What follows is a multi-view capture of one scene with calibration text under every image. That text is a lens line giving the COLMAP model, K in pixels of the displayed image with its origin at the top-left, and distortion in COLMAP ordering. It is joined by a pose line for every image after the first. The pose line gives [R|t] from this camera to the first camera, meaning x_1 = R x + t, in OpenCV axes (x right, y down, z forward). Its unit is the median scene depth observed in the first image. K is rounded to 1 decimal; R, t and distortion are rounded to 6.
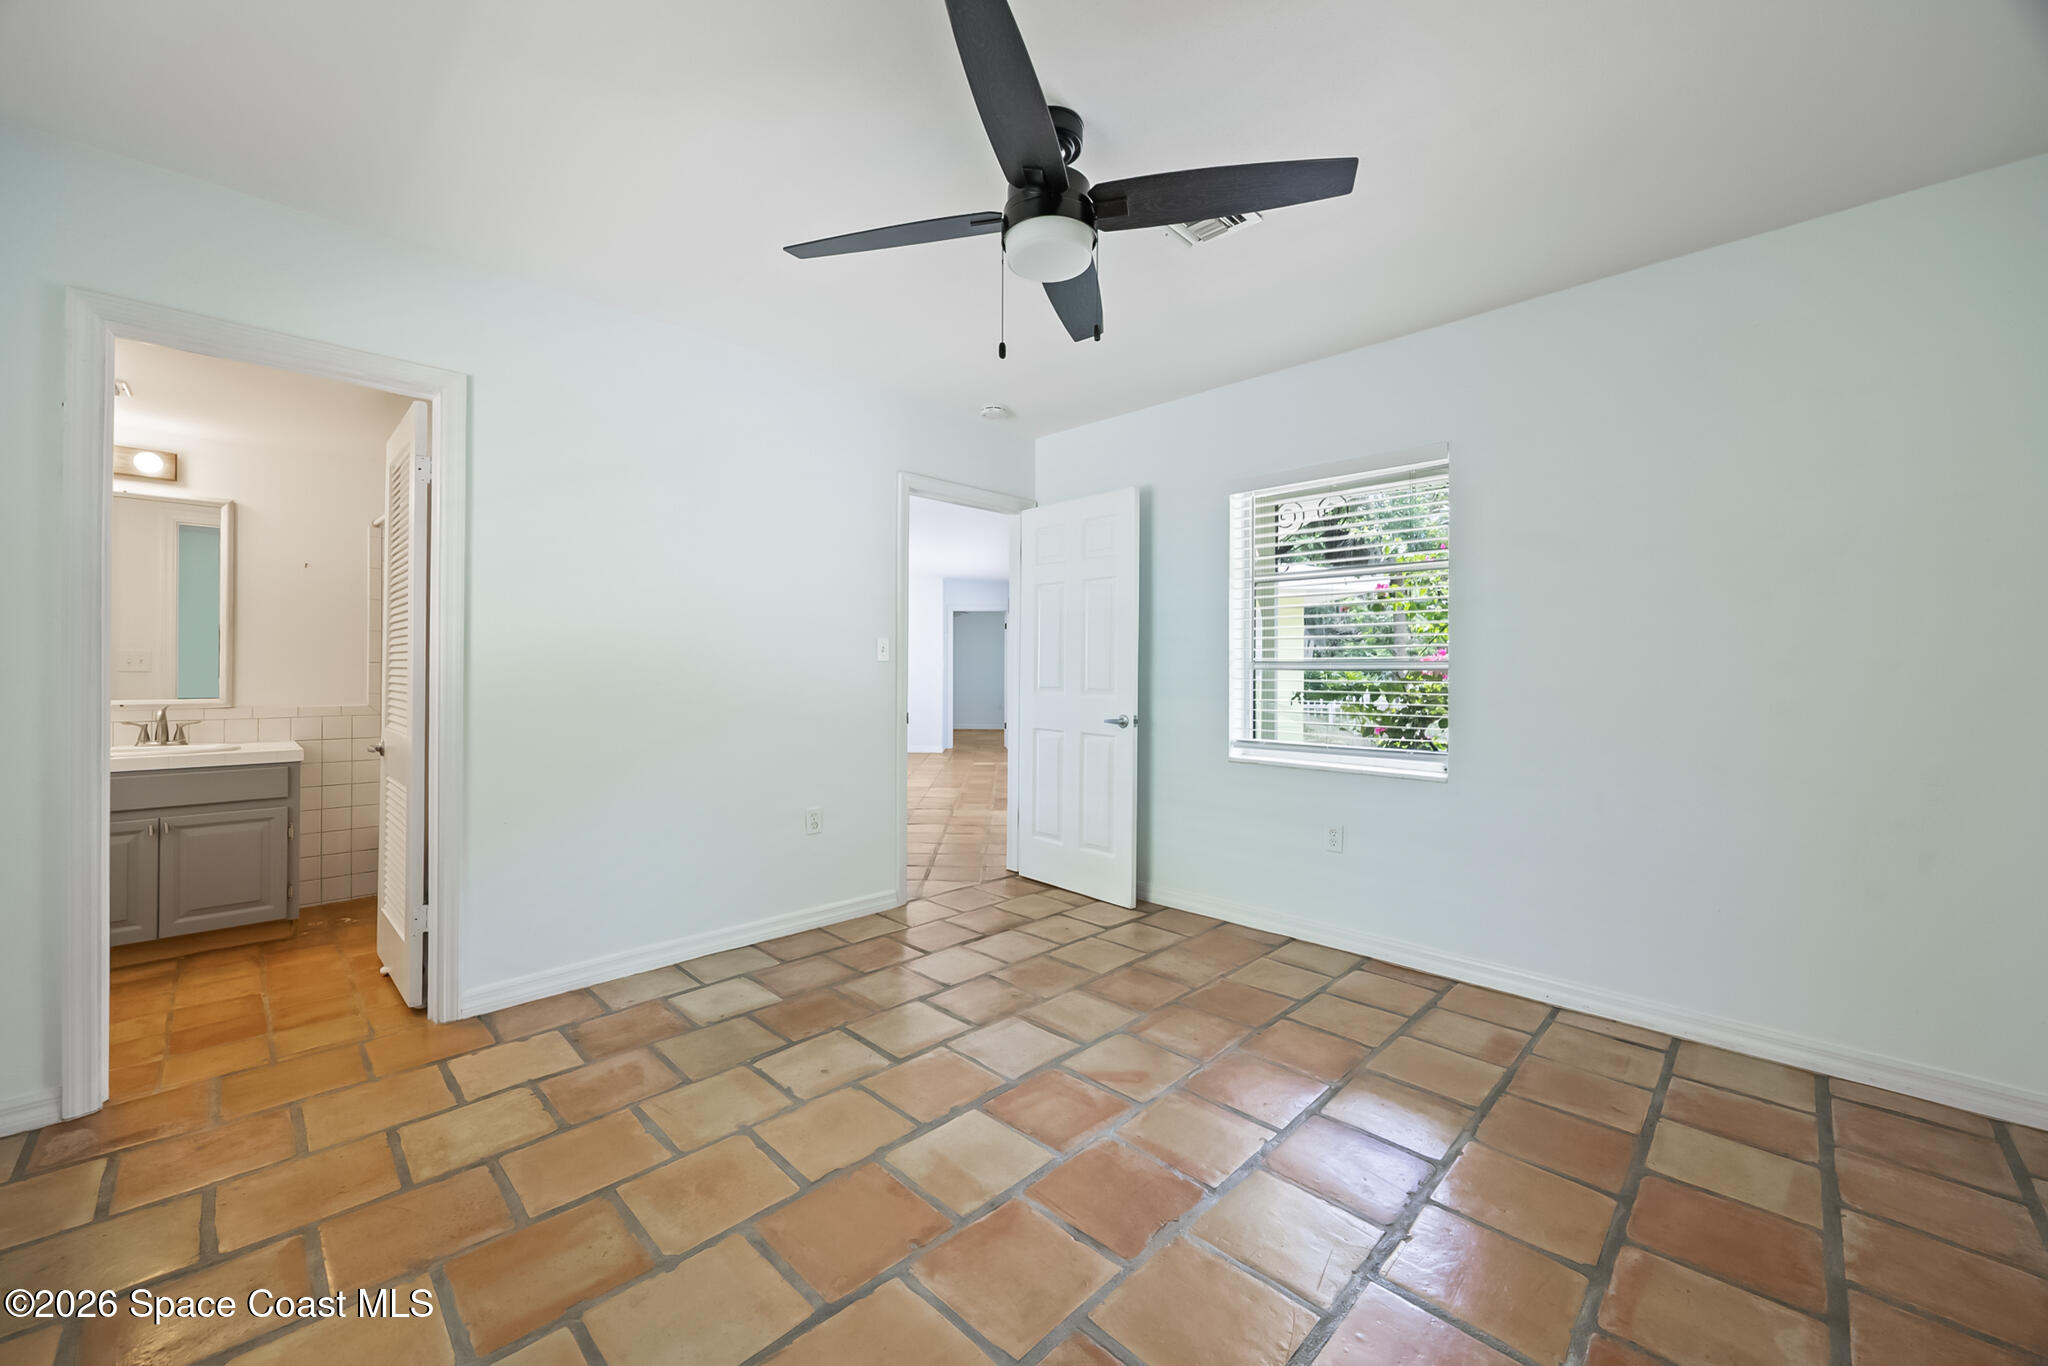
lens RADIAL K [[795.9, 0, 1014.8], [0, 795.9, 675.2], [0, 0, 1]] dist [-0.001523, -0.000031]
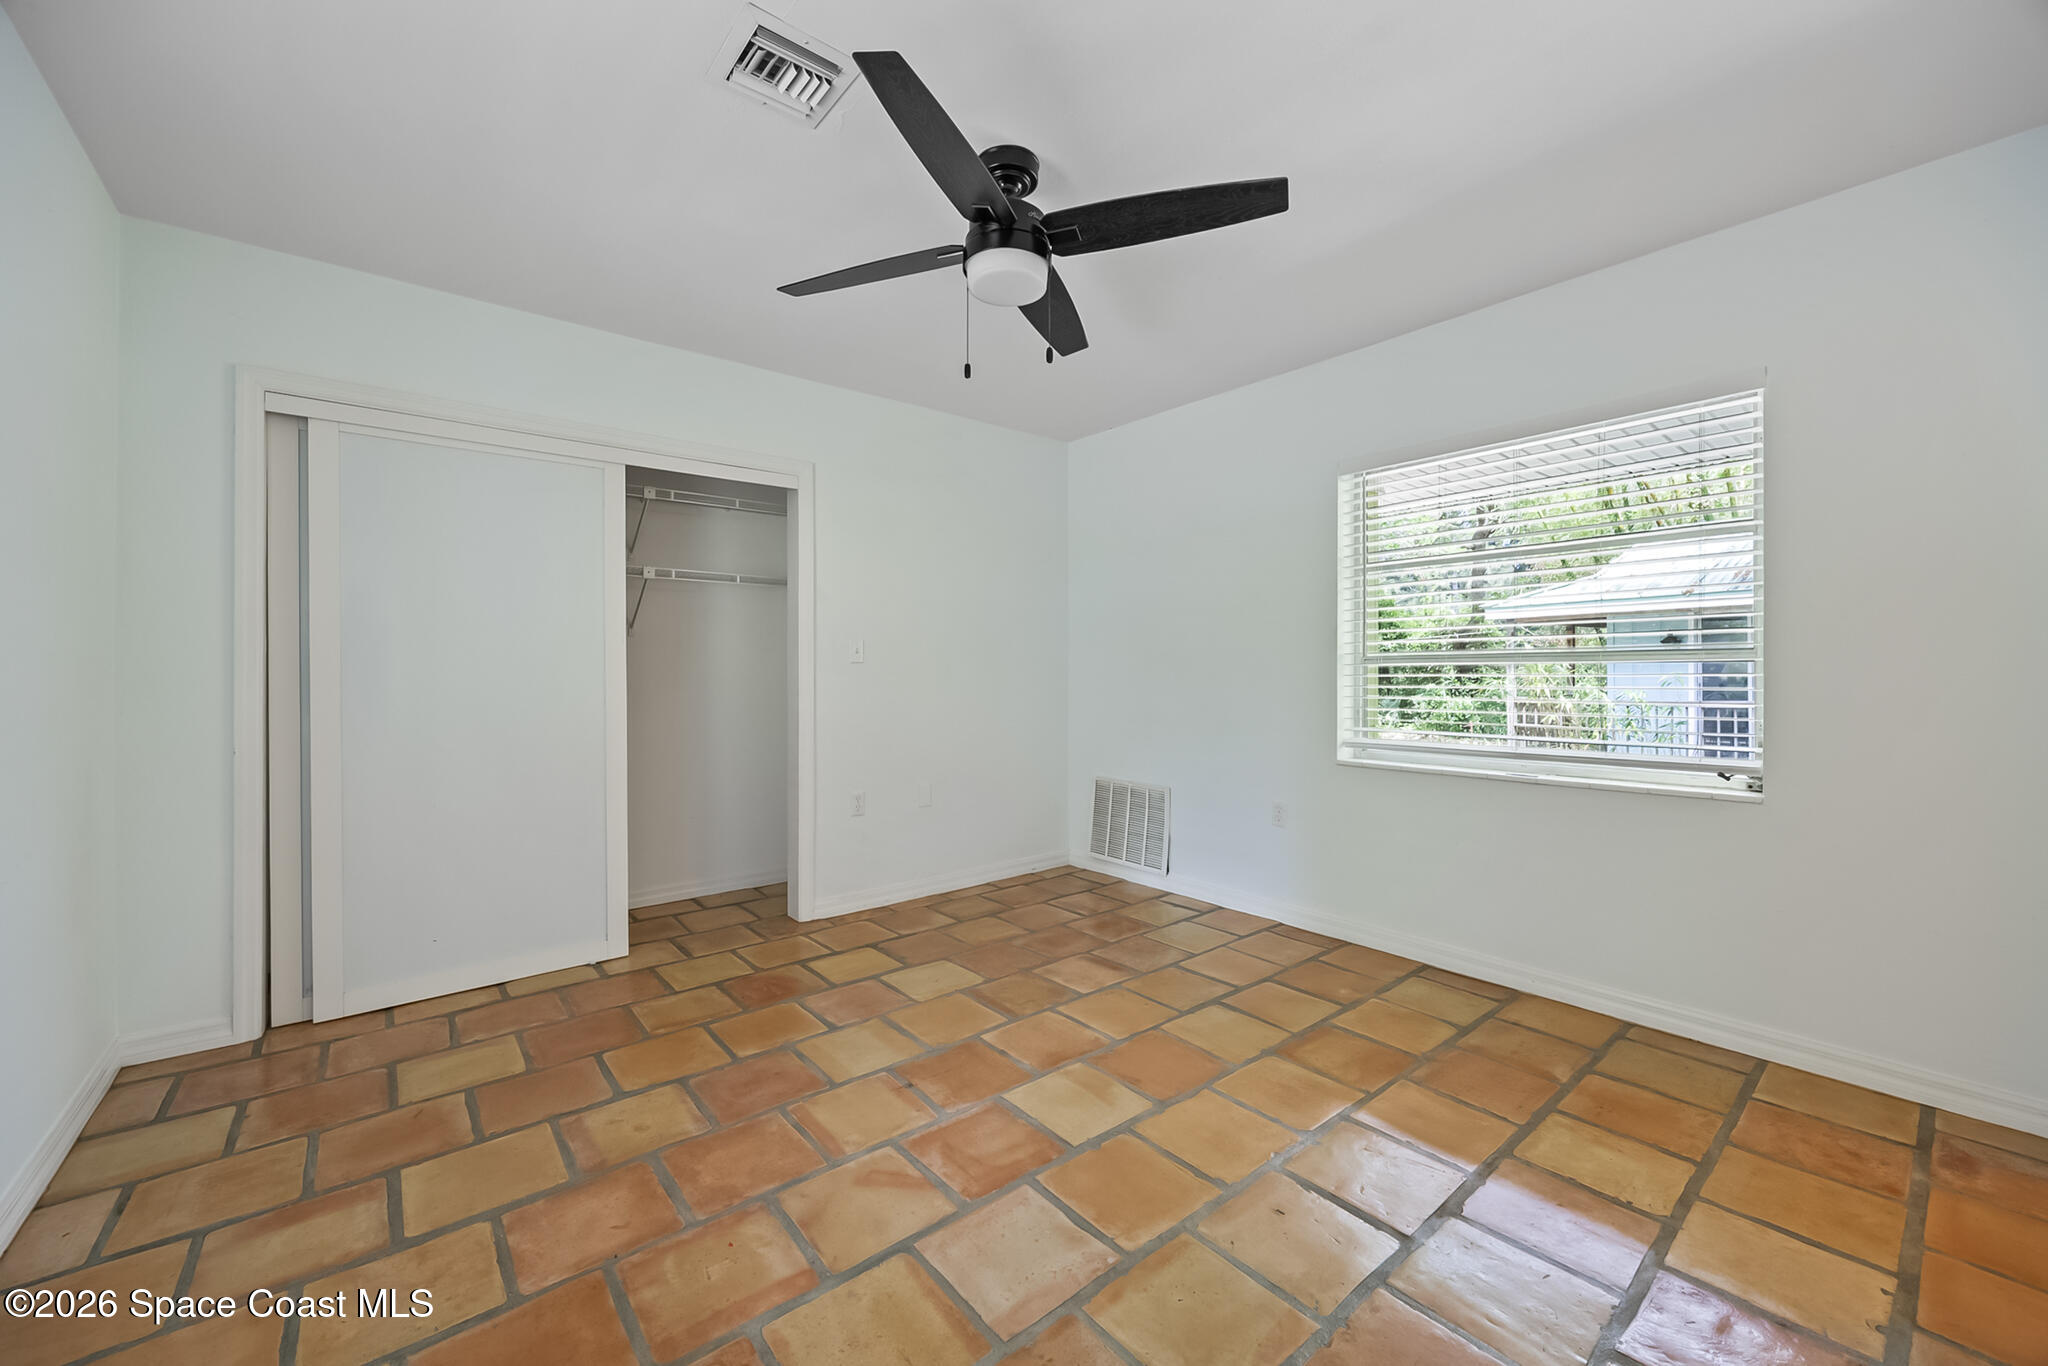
lens RADIAL K [[795.9, 0, 1014.8], [0, 795.9, 675.2], [0, 0, 1]] dist [-0.001523, -0.000031]
pose [[-0.994363, -0.005378, 0.105894, -0.079975], [-0.004465, 0.999951, 0.008859, -0.007247], [-0.105936, 0.008336, -0.994338, 1.997016]]
